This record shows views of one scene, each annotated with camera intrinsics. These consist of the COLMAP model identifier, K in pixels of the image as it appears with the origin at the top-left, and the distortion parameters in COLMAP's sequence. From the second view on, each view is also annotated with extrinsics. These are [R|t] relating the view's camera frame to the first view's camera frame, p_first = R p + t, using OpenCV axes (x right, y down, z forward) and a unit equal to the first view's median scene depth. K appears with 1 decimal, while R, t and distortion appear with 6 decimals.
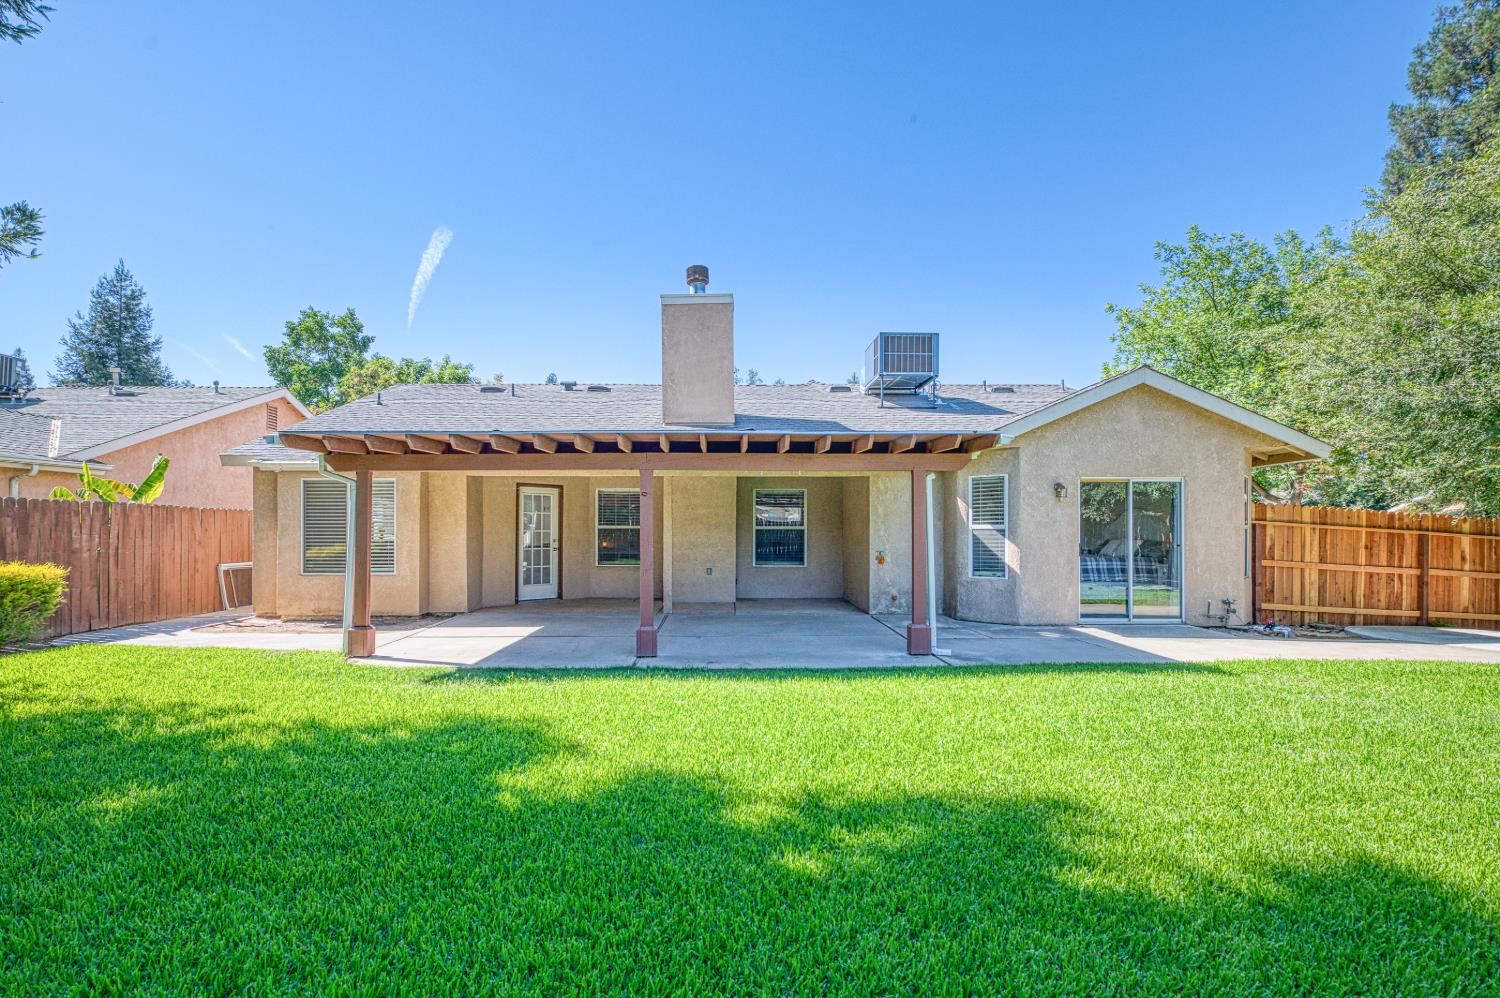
lens RADIAL K [[643.1, 0, 723.6], [0, 643.1, 524.7], [0, 0, 1]] dist [-0.017395, -0.000032]
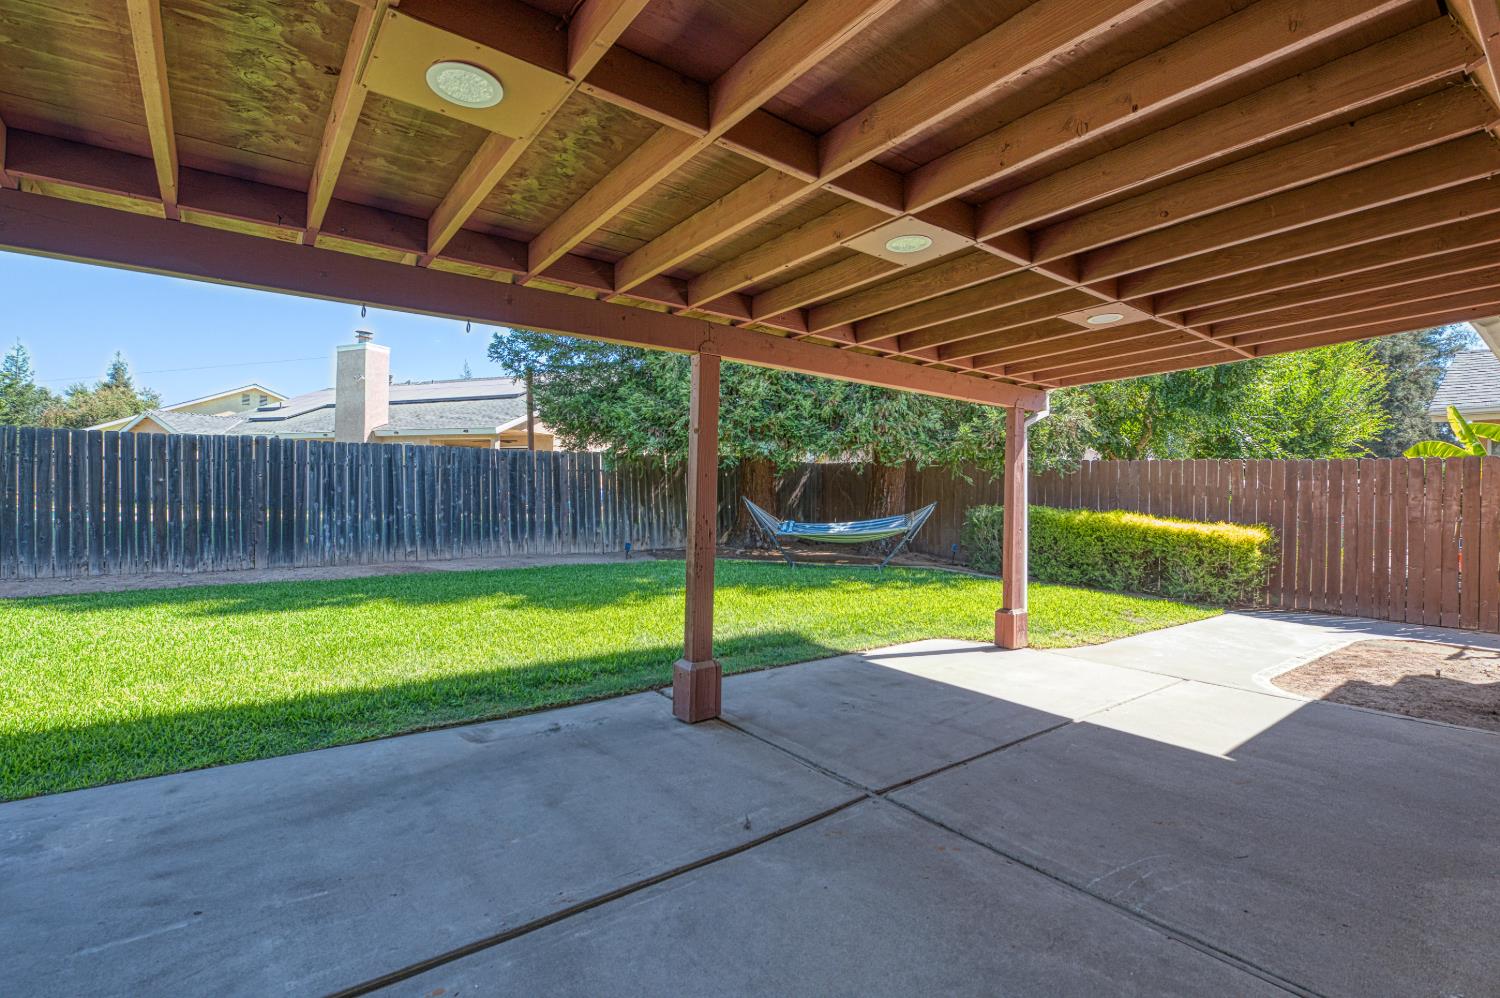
lens RADIAL K [[662.1, 0, 756.3], [0, 662.1, 504.9], [0, 0, 1]] dist [-0.016051, -0.000405]
pose [[-0.792802, -0.000667, -0.609479, 0.106765], [-0.011408, 0.999840, 0.013744, 0.018894], [0.609372, 0.017849, -0.792683, 1.033093]]
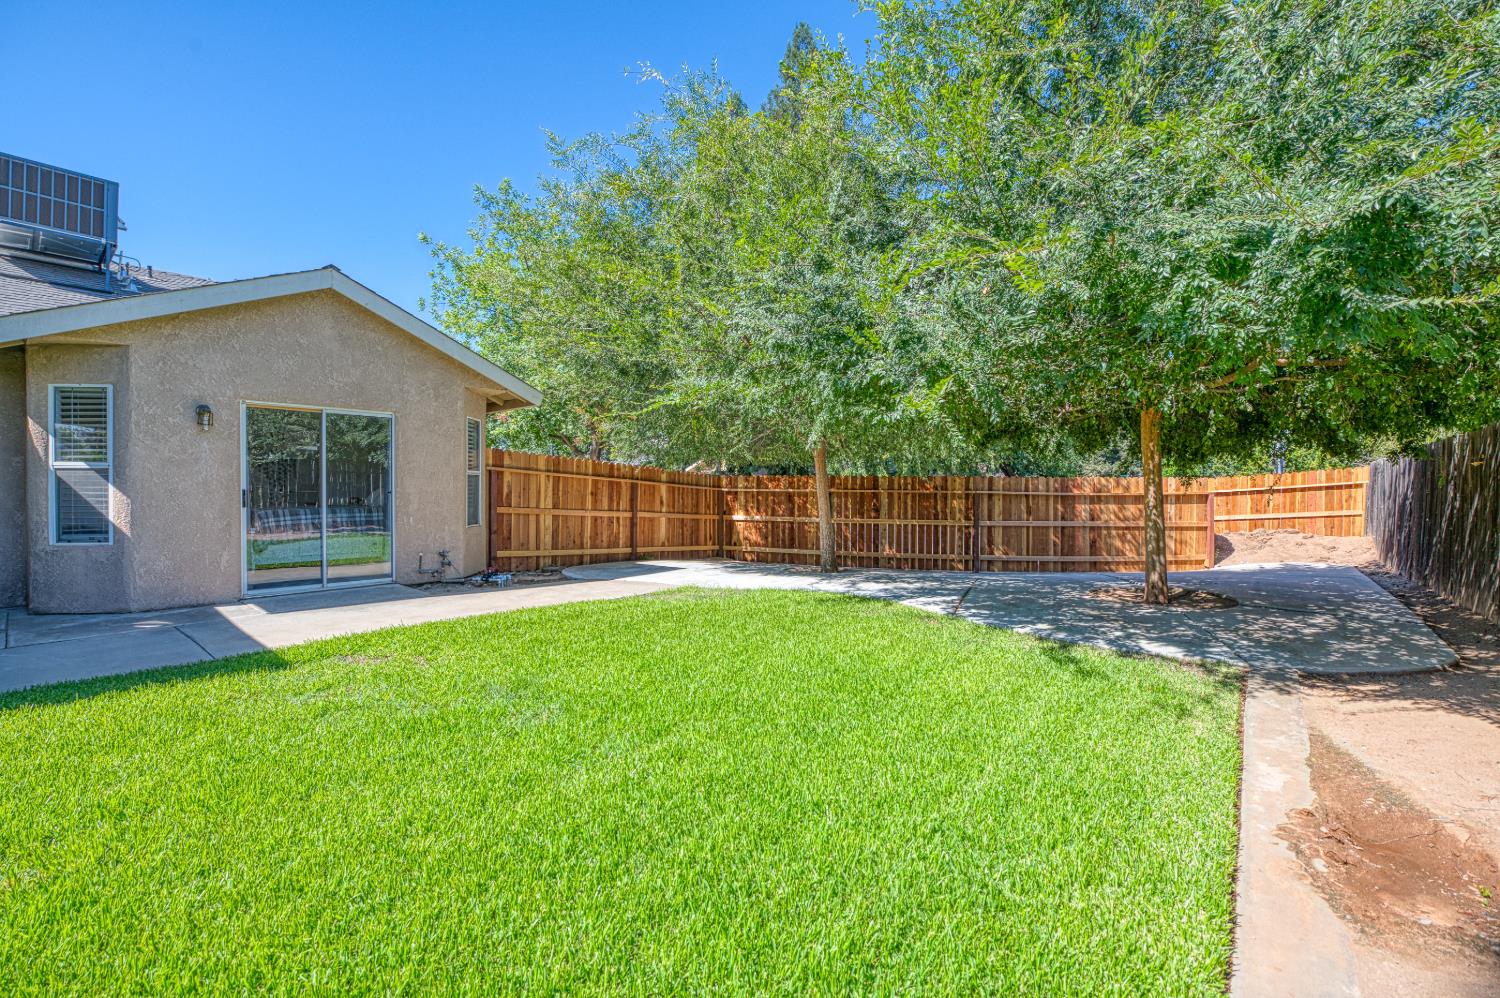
lens RADIAL K [[626.1, 0, 749.5], [0, 626.1, 497.9], [0, 0, 1]] dist [-0.018918, -0.000432]
pose [[0.639224, -0.011352, 0.768937, 0.350278], [-0.012884, 0.999593, 0.025468, 0.011512], [-0.768913, -0.026186, 0.638817, 0.085878]]
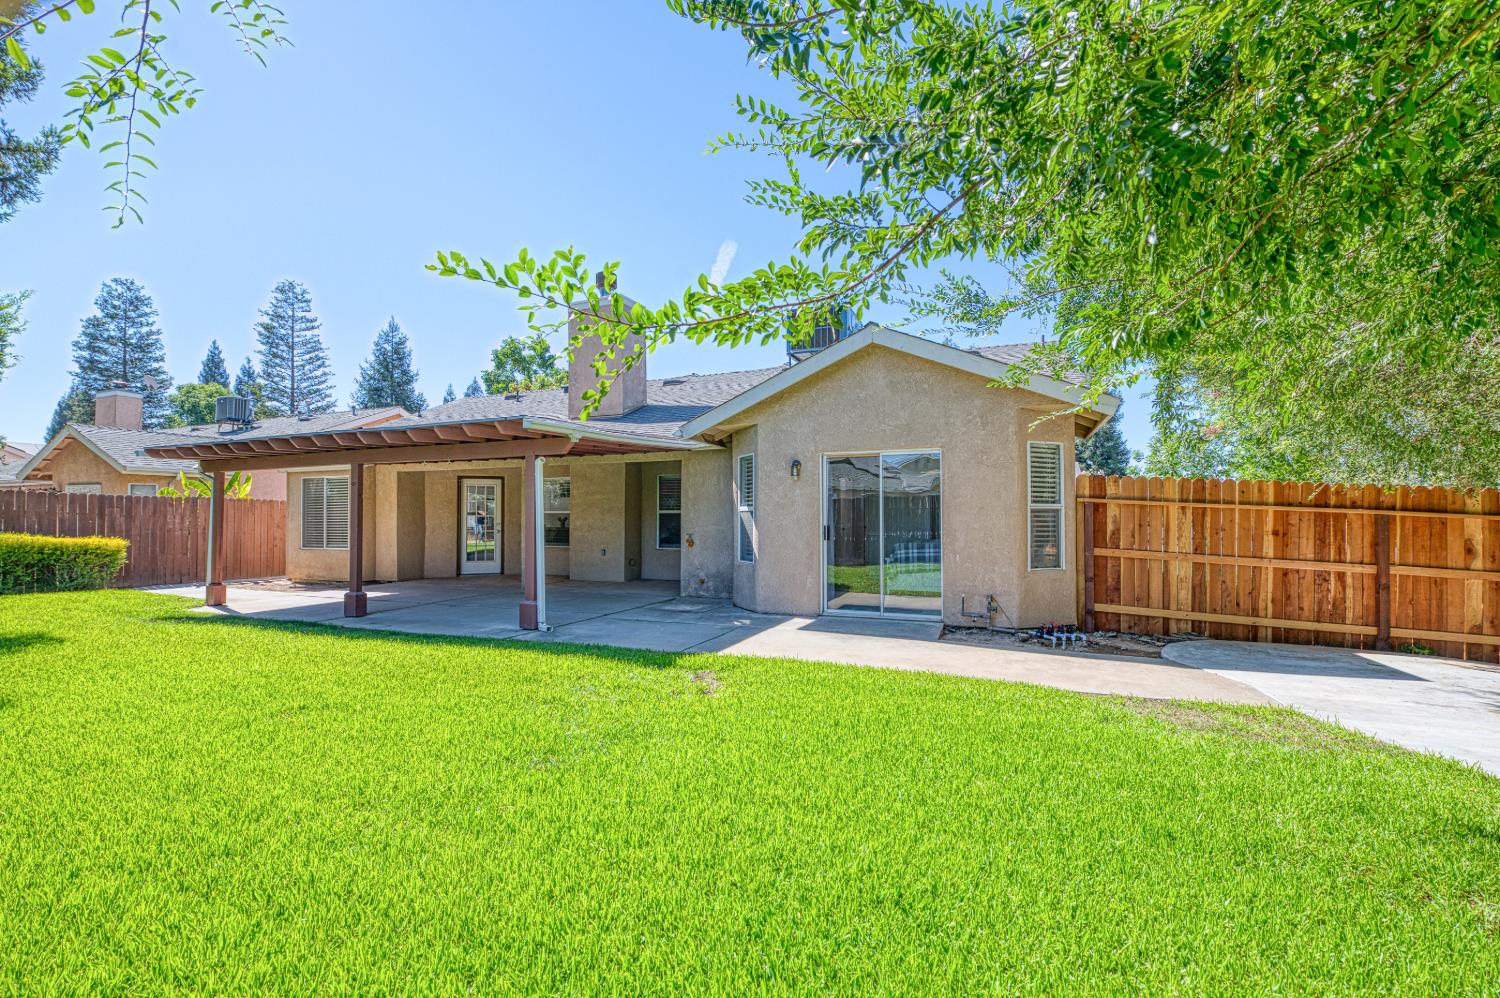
lens RADIAL K [[640.8, 0, 751.2], [0, 640.8, 501.9], [0, 0, 1]] dist [-0.011008, -0.004417]
pose [[0.926302, -0.012507, -0.376575, 0.739131], [0.006336, 0.999825, -0.017620, 0.009492], [0.376730, 0.013935, 0.926218, 0.110356]]
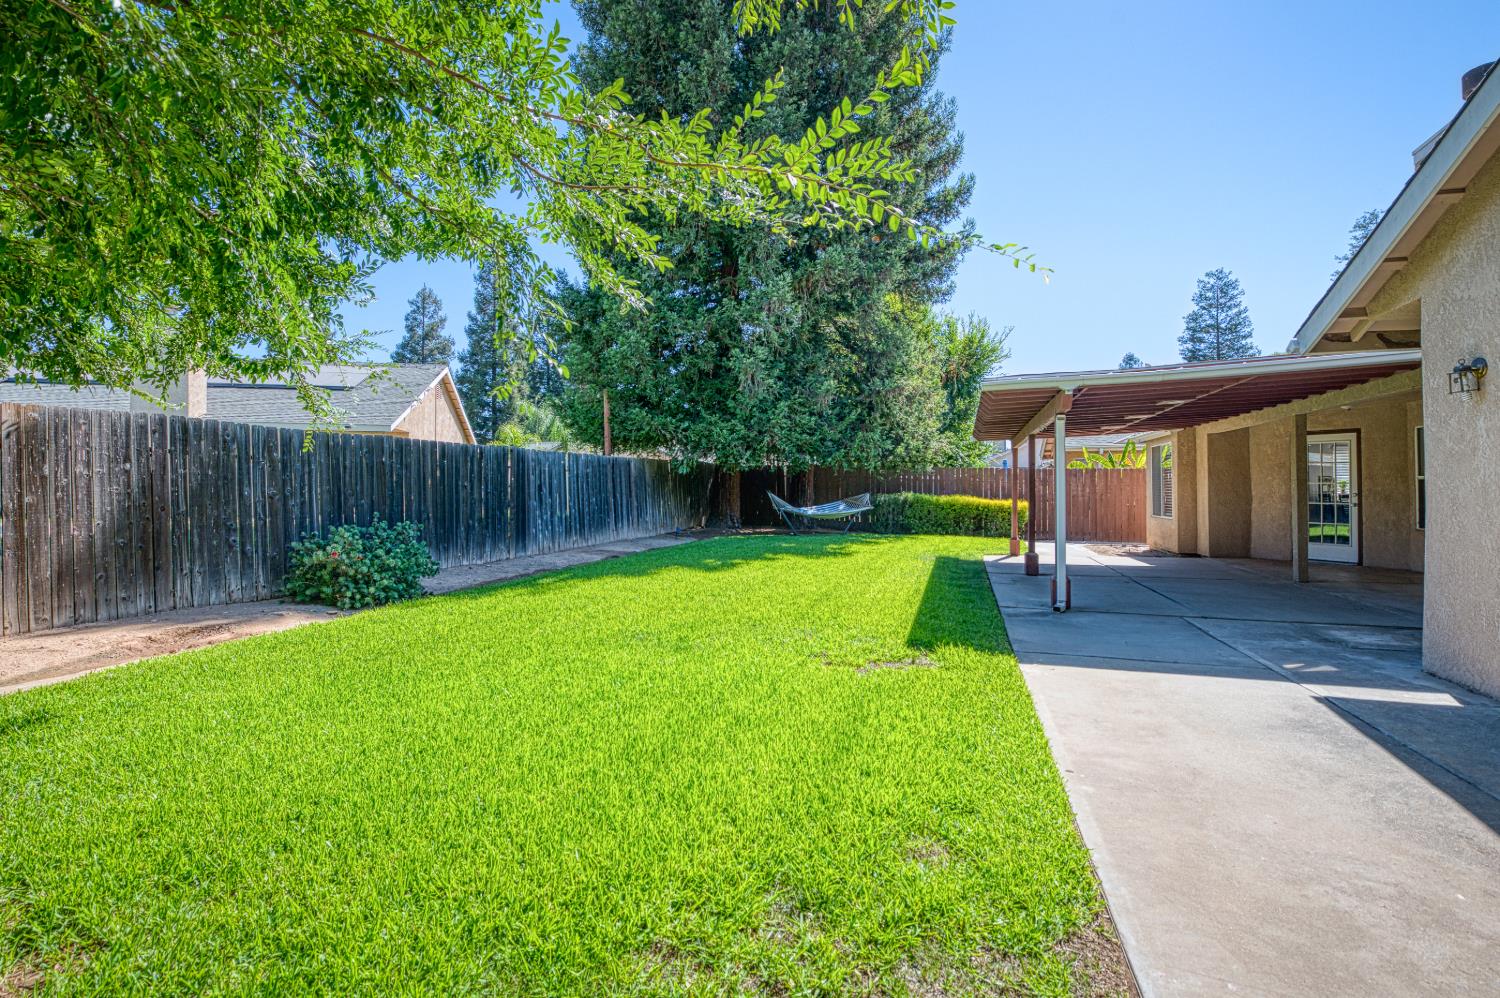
lens RADIAL K [[662.1, 0, 756.3], [0, 662.1, 504.9], [0, 0, 1]] dist [-0.016051, -0.000405]
pose [[-0.293257, 0.024194, -0.955727, 0.957802], [0.005888, 0.999706, 0.023501, 0.016358], [0.956015, 0.001264, -0.293313, 0.614344]]
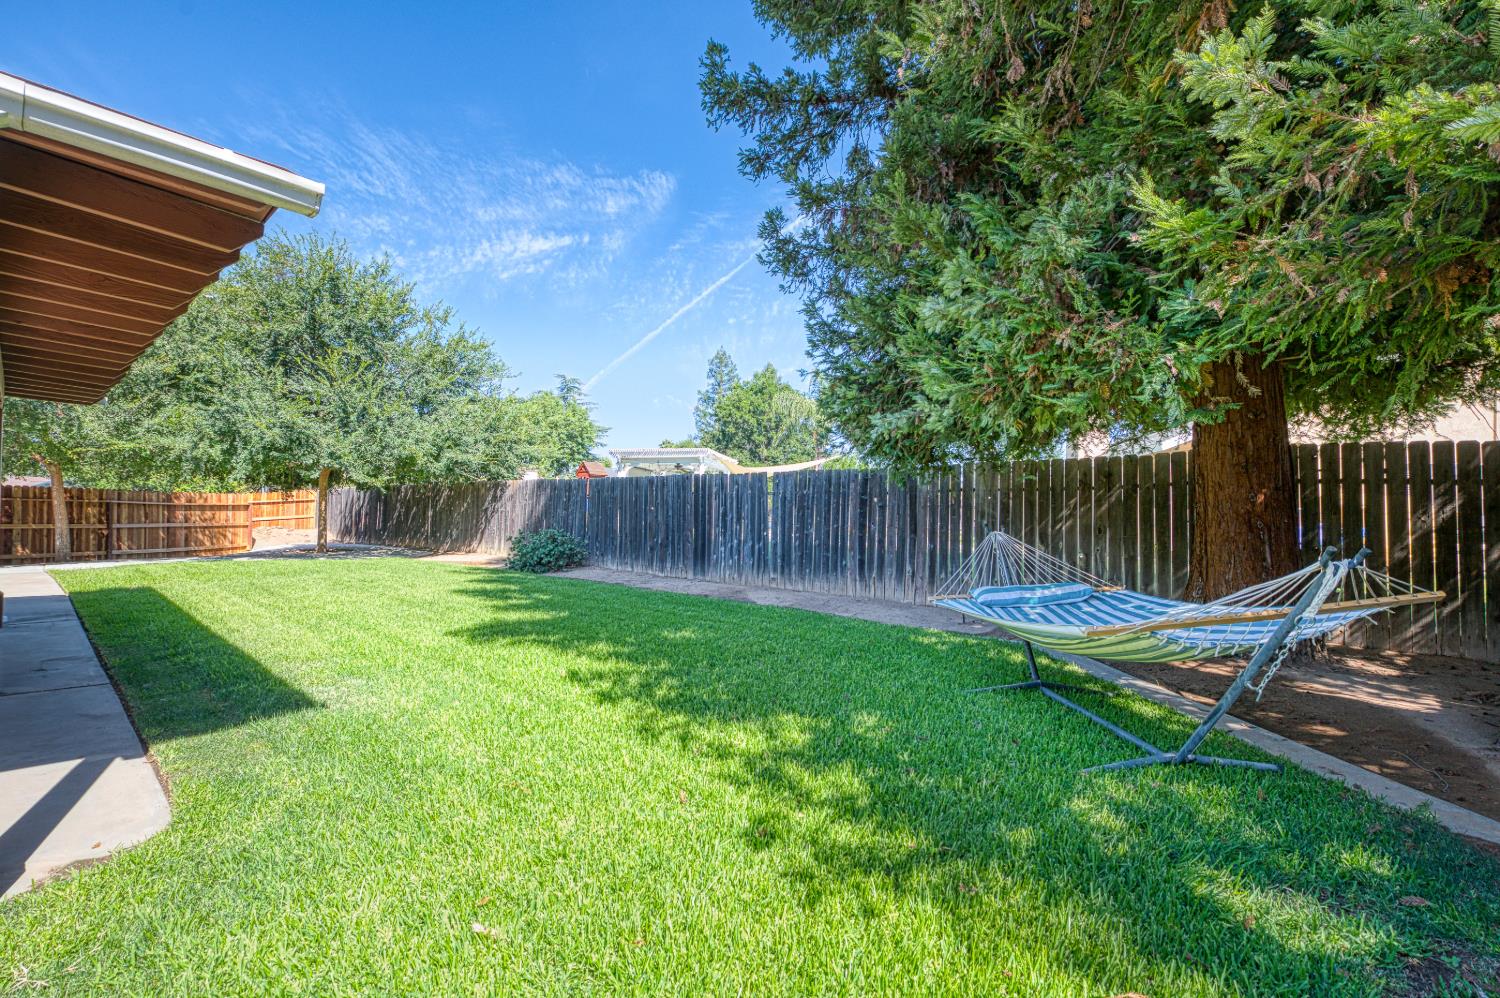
lens RADIAL K [[662.1, 0, 756.3], [0, 662.1, 504.9], [0, 0, 1]] dist [-0.016051, -0.000405]
pose [[-0.758460, -0.009173, 0.651655, -0.717024], [-0.030240, 0.999319, -0.021129, 0.020048], [-0.651018, -0.035732, -0.758221, 0.707025]]
